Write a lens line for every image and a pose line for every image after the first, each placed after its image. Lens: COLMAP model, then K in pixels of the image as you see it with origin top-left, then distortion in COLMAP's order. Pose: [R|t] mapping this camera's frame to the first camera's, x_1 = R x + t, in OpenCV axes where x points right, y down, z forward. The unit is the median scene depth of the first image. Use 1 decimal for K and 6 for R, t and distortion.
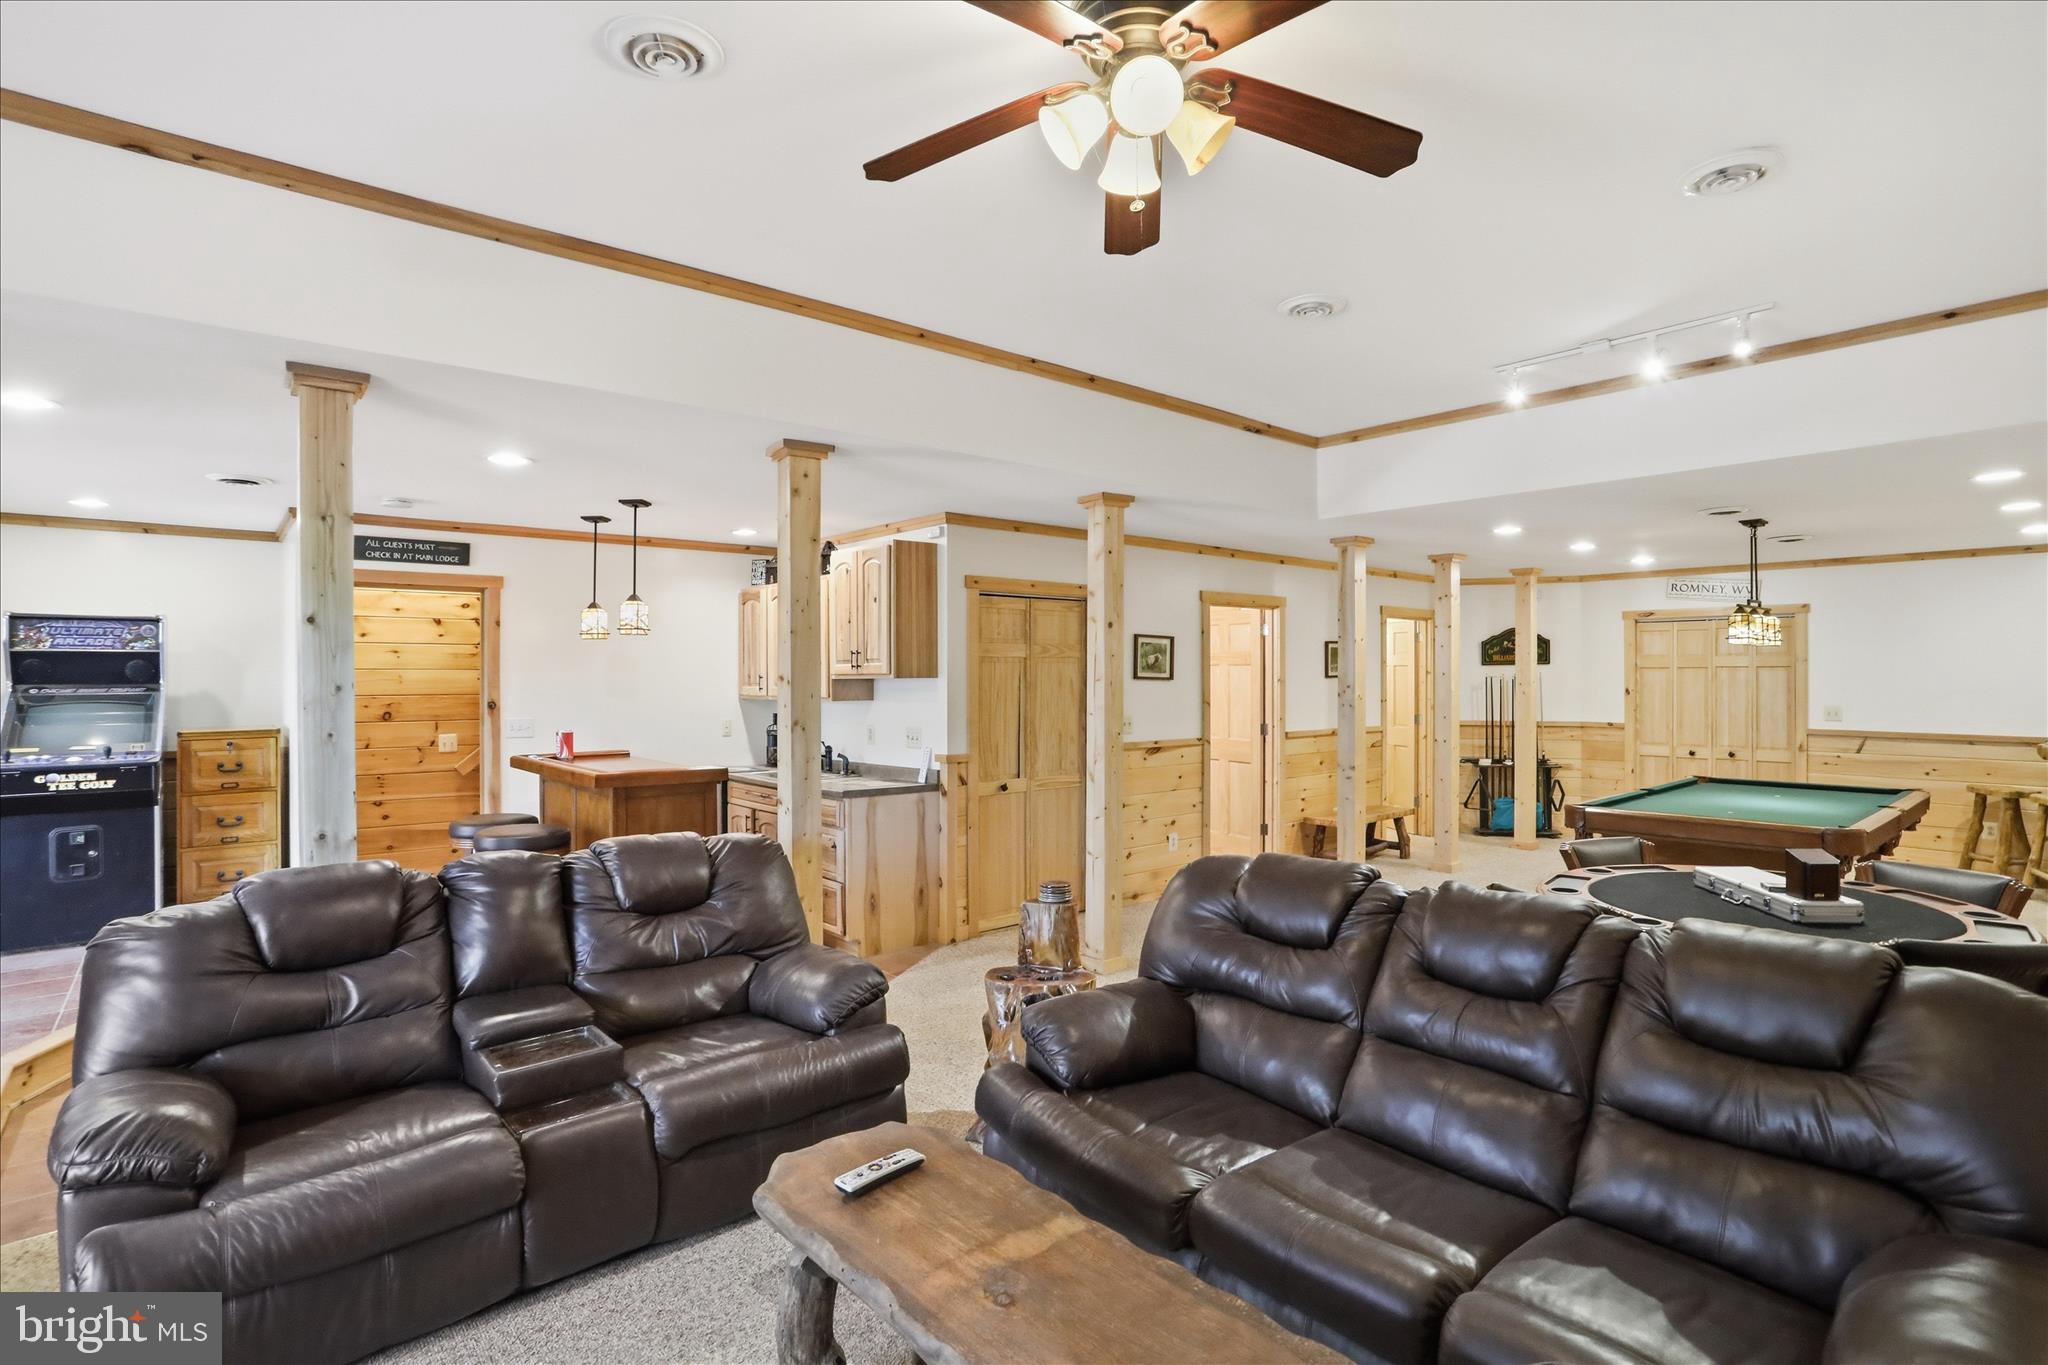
lens RADIAL K [[1016.2, 0, 991.1], [0, 1016.2, 654.1], [0, 0, 1]] dist [-0.049101, 0.013755]
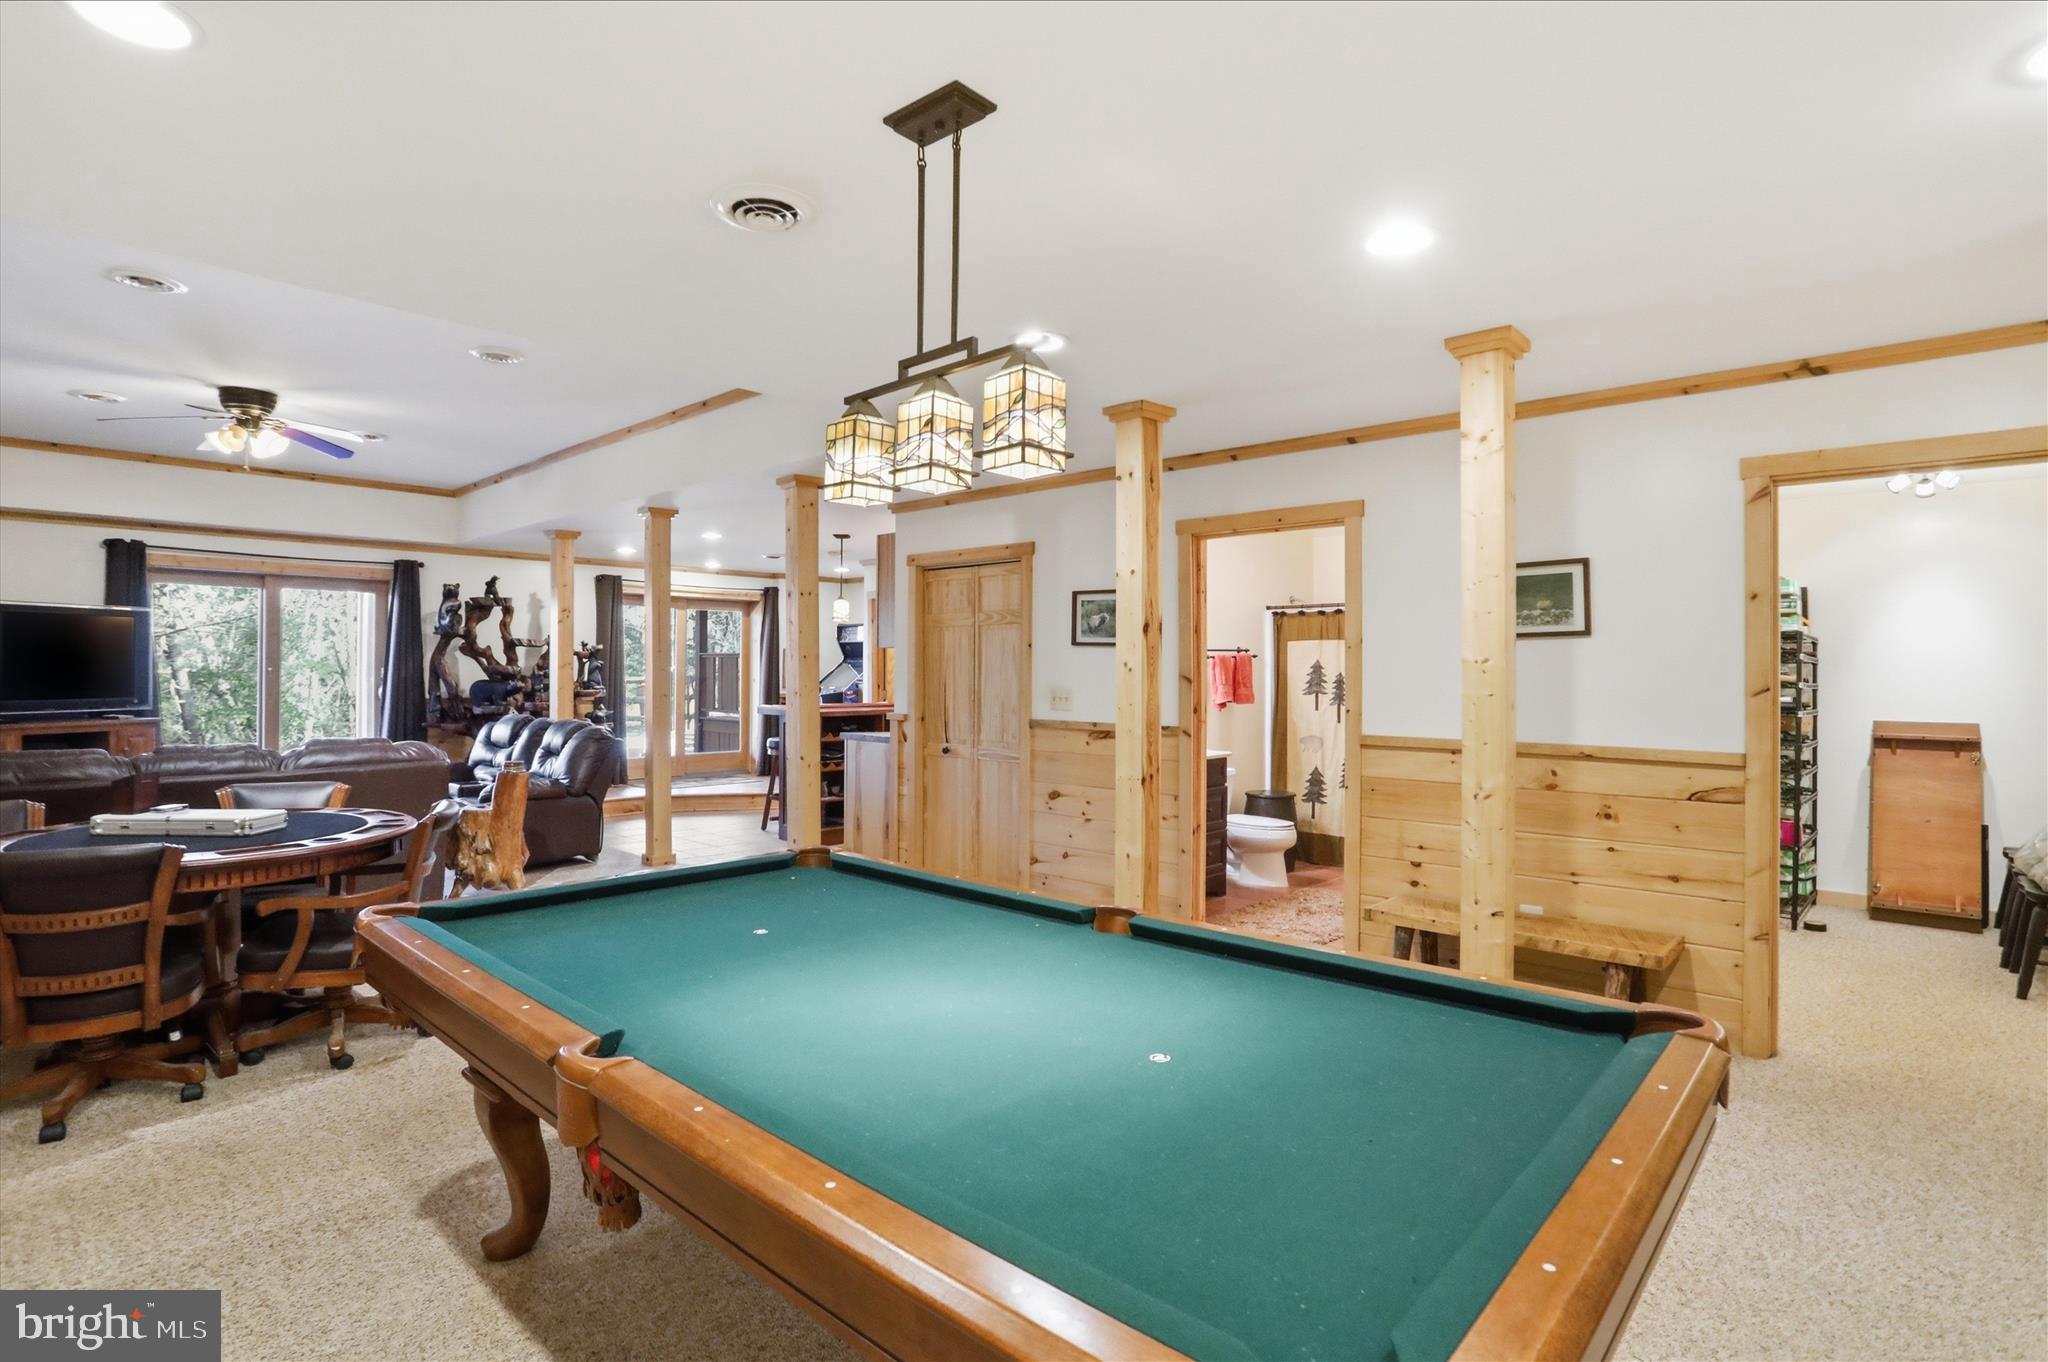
lens RADIAL K [[1016.2, 0, 974.1], [0, 1016.2, 653.7], [0, 0, 1]] dist [-0.049101, 0.013755]
pose [[0.115801, -0.011666, -0.993204, 0.904198], [0.016395, 0.999817, -0.009832, 0.035990], [0.993137, -0.015145, 0.115971, 0.778336]]
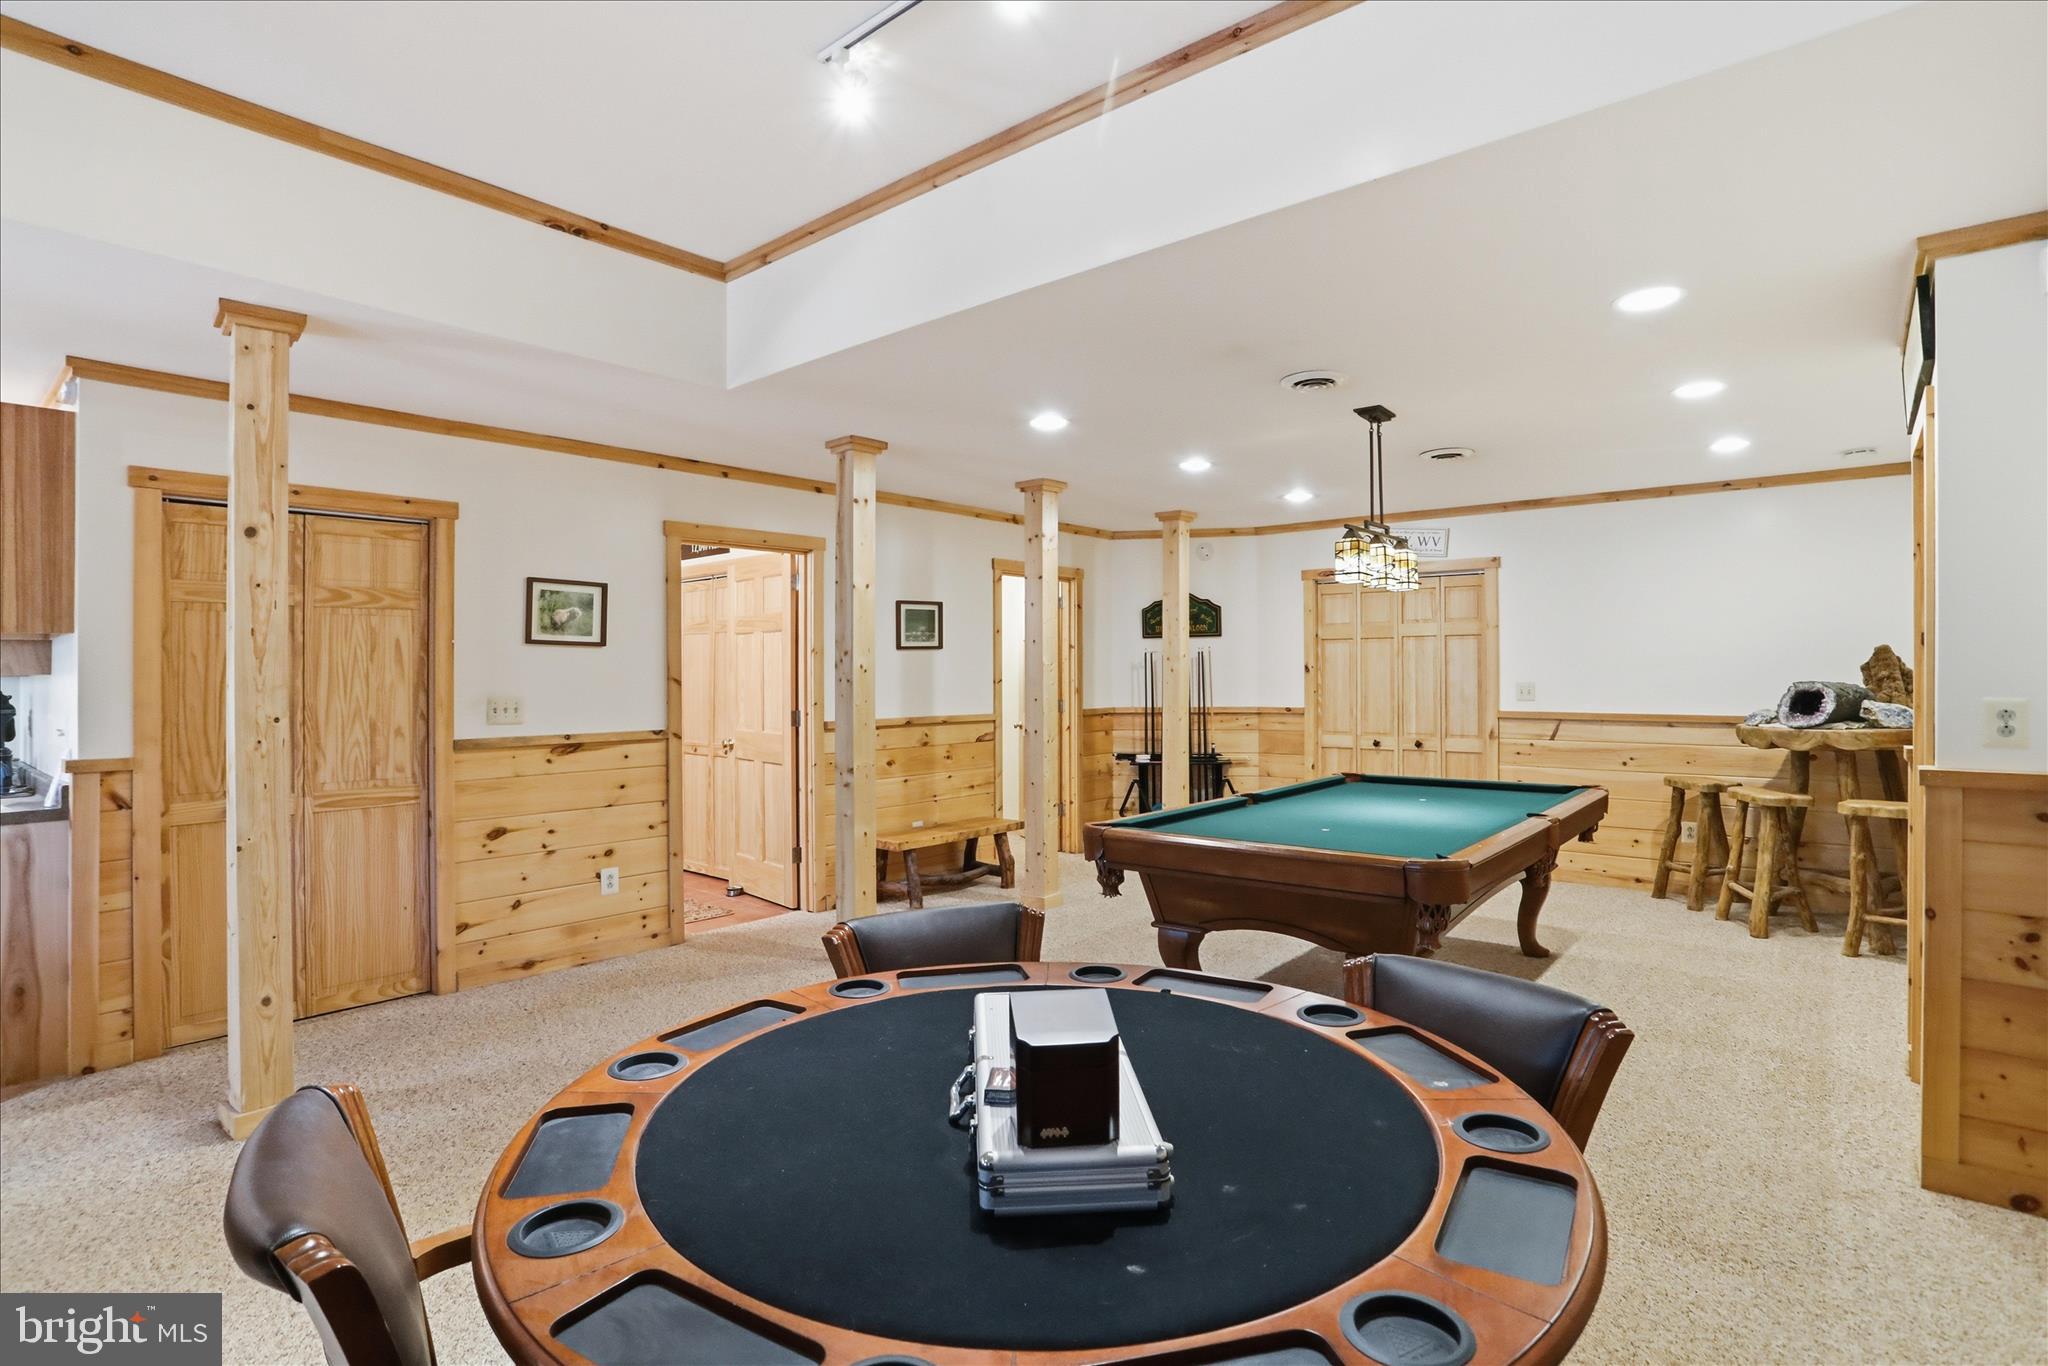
lens RADIAL K [[1016.2, 0, 1008.2], [0, 1016.2, 672.9], [0, 0, 1]] dist [-0.049101, 0.013755]
pose [[0.988060, -0.006780, 0.153917, 0.335263], [0.004325, 0.999858, 0.016279, 0.032629], [-0.154006, -0.015419, 0.987950, 0.274255]]
